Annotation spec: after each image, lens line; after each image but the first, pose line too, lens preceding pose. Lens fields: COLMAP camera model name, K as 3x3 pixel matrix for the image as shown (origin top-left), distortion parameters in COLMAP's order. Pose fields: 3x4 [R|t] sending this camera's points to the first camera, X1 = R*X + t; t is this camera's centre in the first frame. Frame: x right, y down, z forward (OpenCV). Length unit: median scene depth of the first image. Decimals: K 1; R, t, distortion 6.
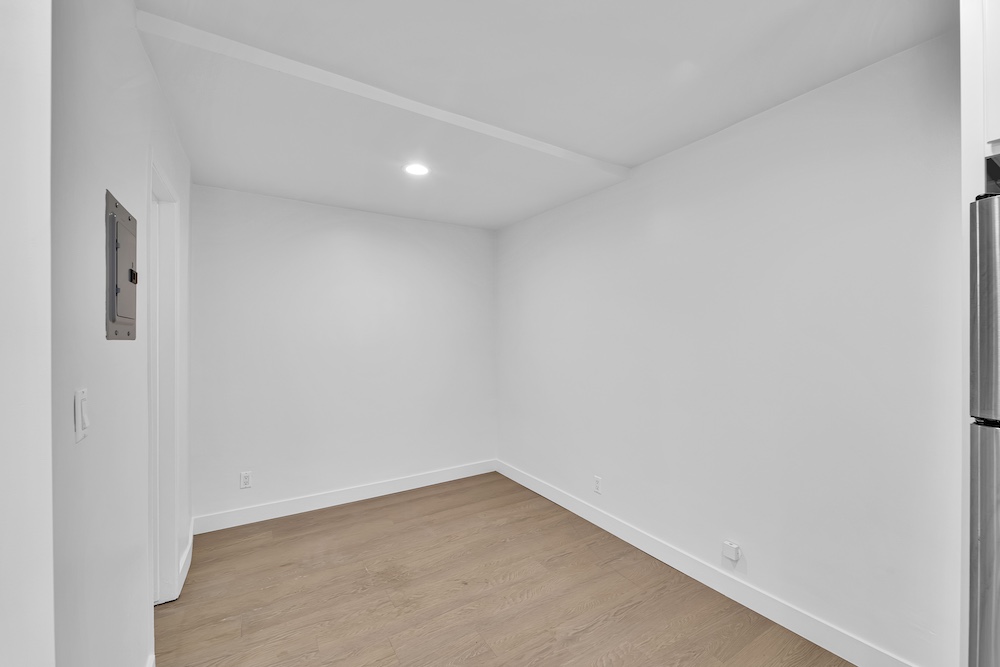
lens RADIAL K [[404.7, 0, 495.7], [0, 404.7, 333.7], [0, 0, 1]] dist [-0.000525, -0.000425]
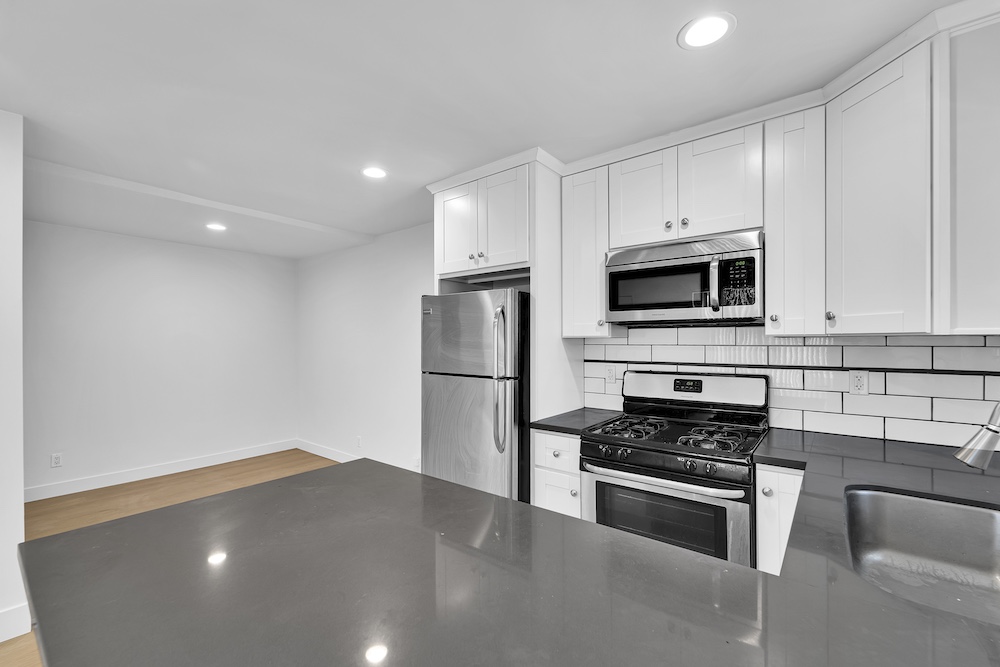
lens RADIAL K [[423.2, 0, 497.9], [0, 423.2, 339.8], [0, 0, 1]] dist [-0.001723, -0.000524]
pose [[0.943010, 0.002486, 0.332755, 0.255929], [-0.003739, 0.999988, 0.003123, -0.013479], [-0.332743, -0.004189, 0.943008, -0.770024]]
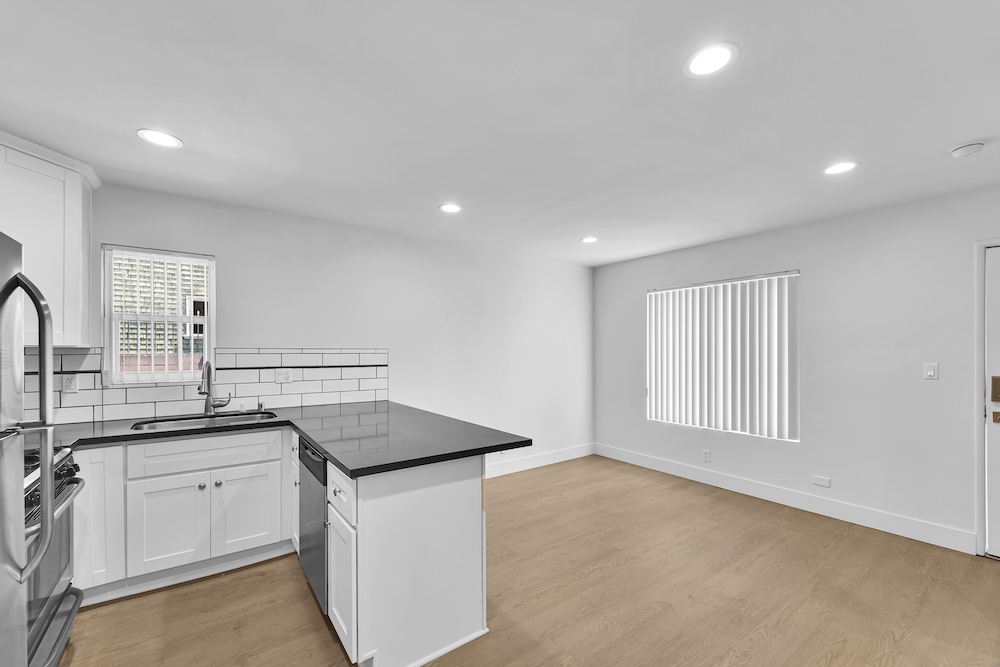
lens RADIAL K [[409.4, 0, 498.4], [0, 409.4, 349.7], [0, 0, 1]] dist [0.003070, -0.002896]
pose [[-0.997638, 0.006813, -0.068348, 0.093505], [0.007327, 0.999947, -0.007285, -0.001294], [0.068294, -0.007768, -0.997635, 0.601758]]
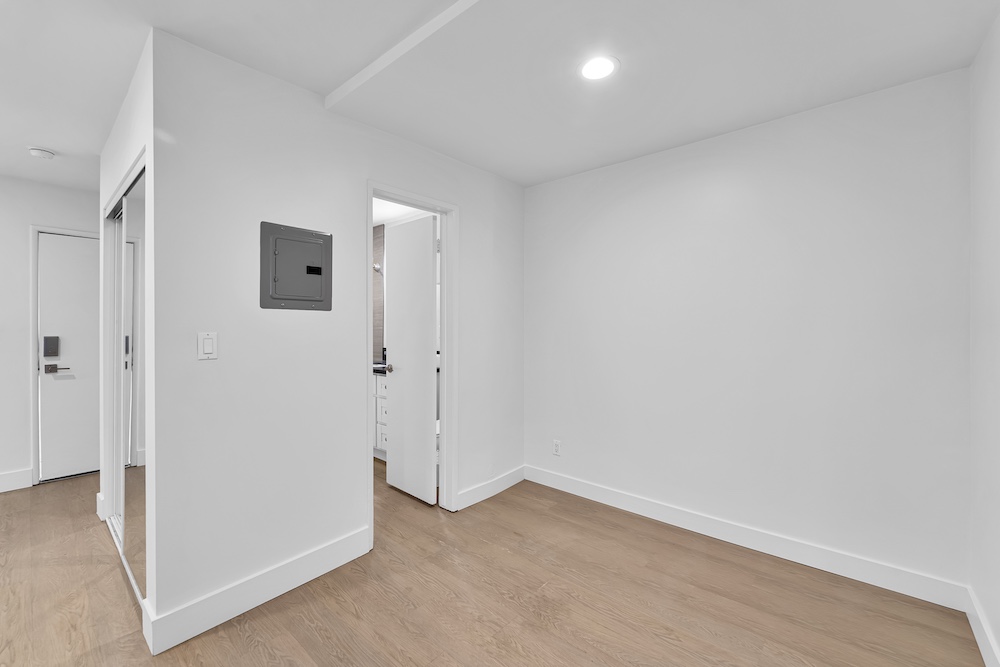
lens RADIAL K [[411.5, 0, 496.8], [0, 411.5, 326.6], [0, 0, 1]] dist [0.000214, -0.001146]
pose [[0.293888, 0.007193, -0.955813, 0.451202], [0.007135, 0.999927, 0.009718, 0.035236], [0.955813, -0.009676, 0.293815, 0.639979]]
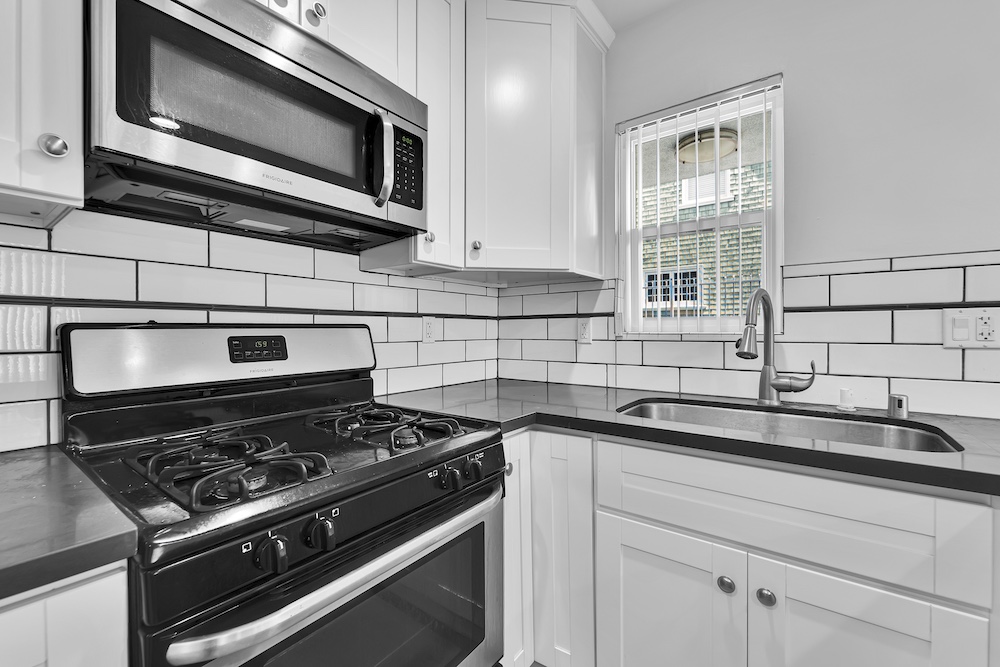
lens RADIAL K [[416.1, 0, 502.5], [0, 416.1, 333.0], [0, 0, 1]] dist [-0.000434, -0.000443]
pose [[-0.362867, 0.001543, 0.931840, 0.446968], [-0.001910, 0.999995, -0.002399, 0.075902], [-0.931839, -0.002650, -0.362862, -0.089746]]
